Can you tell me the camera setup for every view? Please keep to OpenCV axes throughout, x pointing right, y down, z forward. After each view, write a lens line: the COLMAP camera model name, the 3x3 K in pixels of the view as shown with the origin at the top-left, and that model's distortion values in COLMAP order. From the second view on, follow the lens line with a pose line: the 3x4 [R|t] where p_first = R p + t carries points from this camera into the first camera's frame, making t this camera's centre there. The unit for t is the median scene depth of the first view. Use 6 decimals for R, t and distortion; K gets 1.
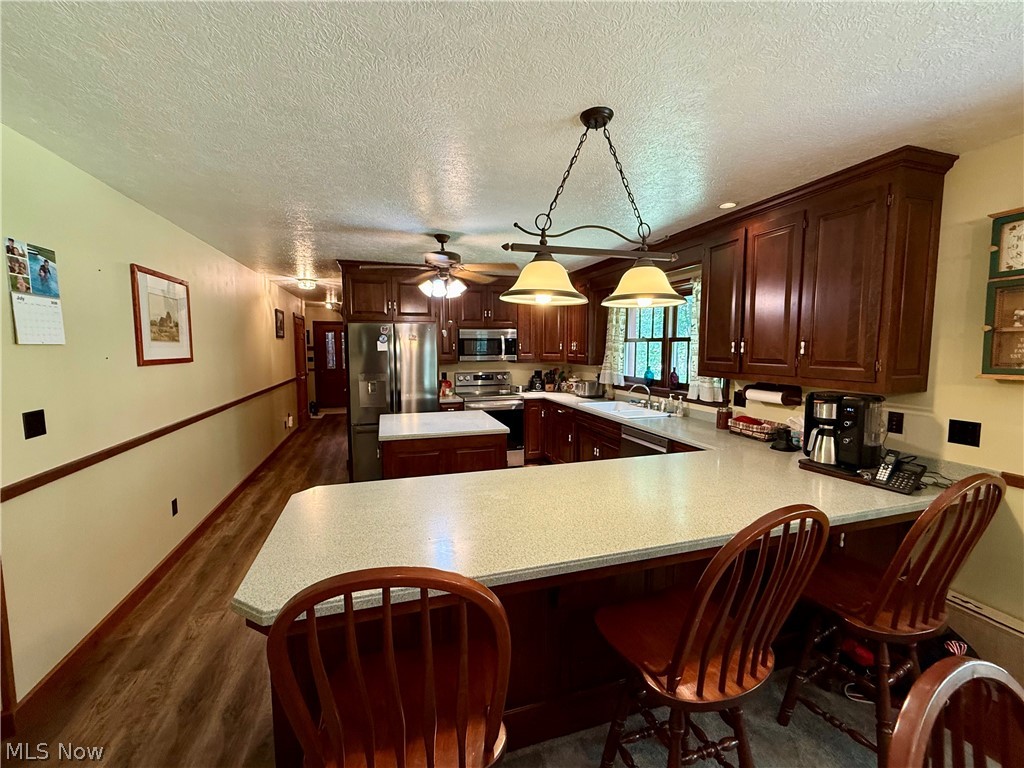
lens RADIAL K [[425.9, 0, 512.0], [0, 425.9, 384.0], [0, 0, 1]] dist [-0.000245, 0.000027]
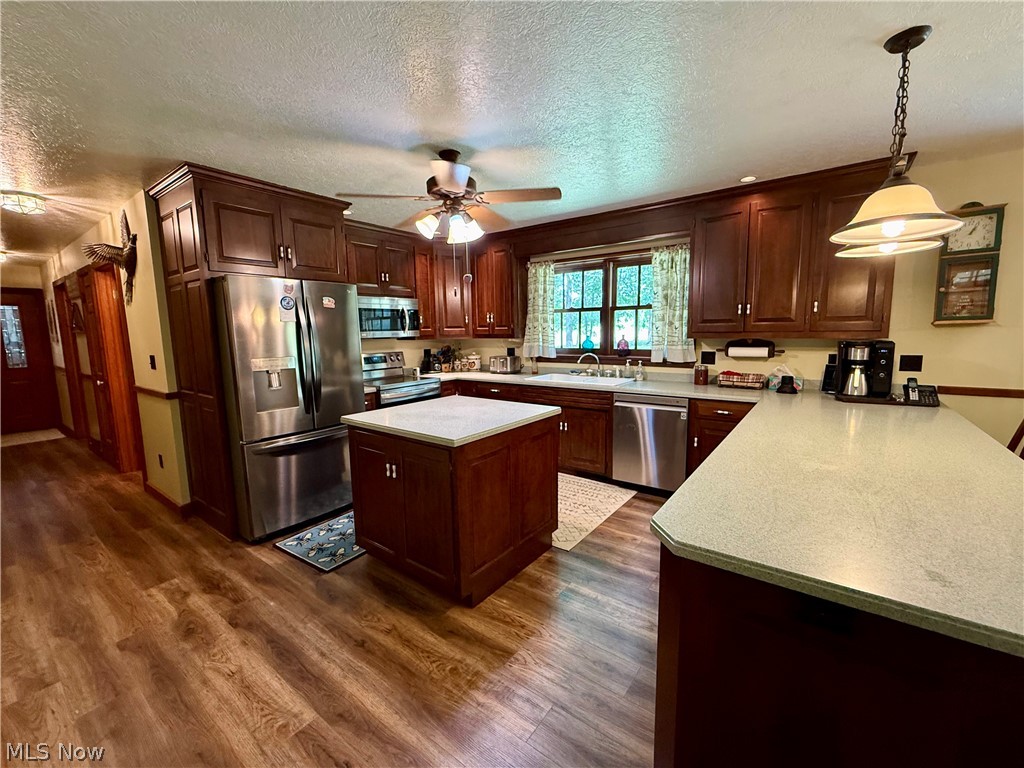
lens RADIAL K [[425.9, 0, 512.0], [0, 425.9, 384.0], [0, 0, 1]] dist [-0.000245, 0.000027]
pose [[0.810177, -0.088799, 0.579420, -0.515989], [0.070040, 0.996043, 0.054714, 0.005668], [-0.581986, -0.003745, 0.813190, 0.347211]]
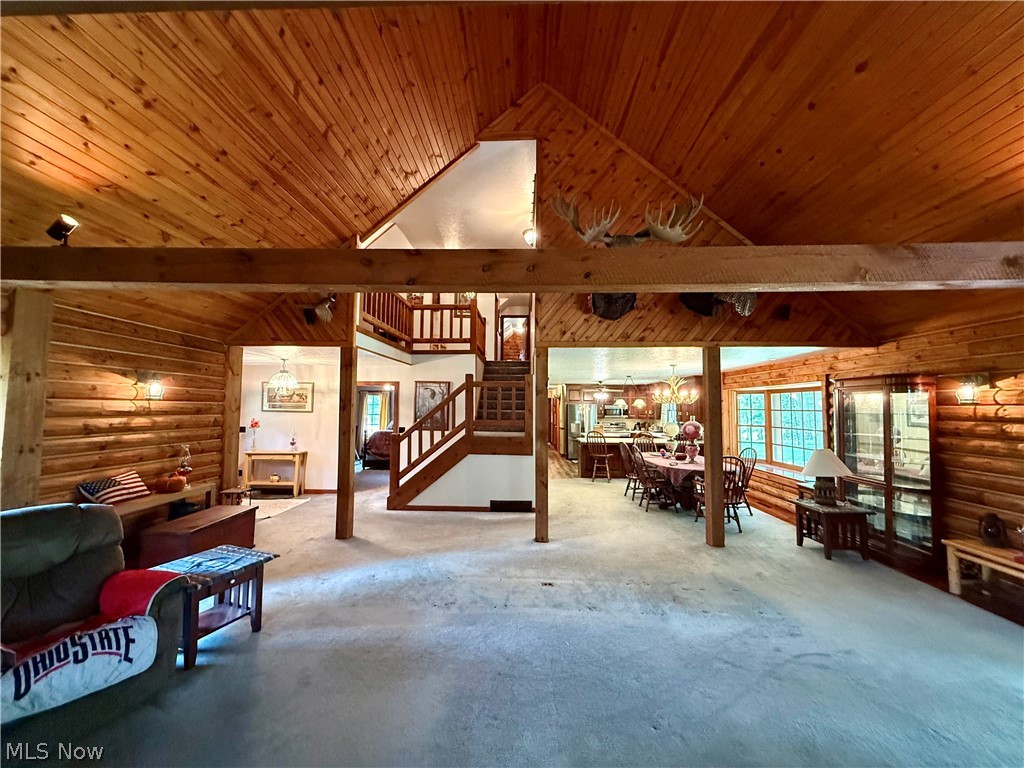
lens RADIAL K [[407.8, 0, 509.5], [0, 407.8, 382.9], [0, 0, 1]] dist [0.000177, 0.000363]
pose [[0.943947, -0.011384, -0.329899, 0.231811], [-0.037955, 0.989034, -0.142731, 0.175404], [0.327906, 0.147251, 0.933164, -2.363255]]
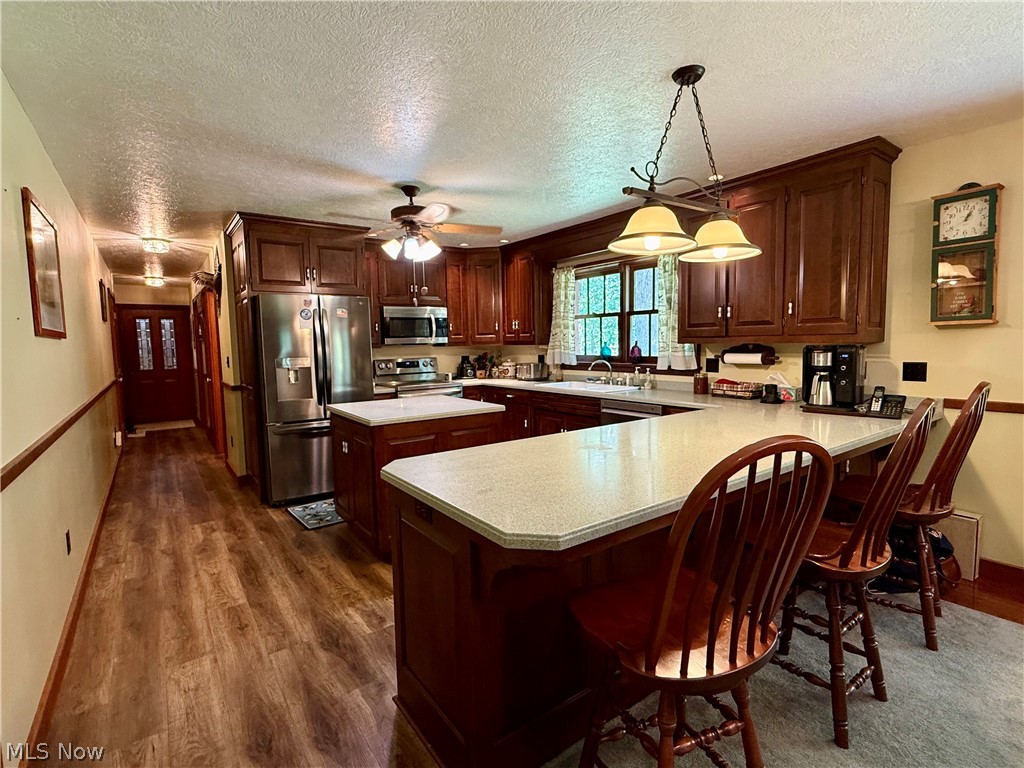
lens RADIAL K [[499.5, 0, 510.4], [0, 499.5, 385.1], [0, 0, 1]] dist [-0.000485, 0.000067]
pose [[0.948585, -0.045144, 0.313286, -0.298901], [0.047353, 0.998878, 0.000560, 0.055567], [-0.312960, 0.014303, 0.949659, -0.011147]]
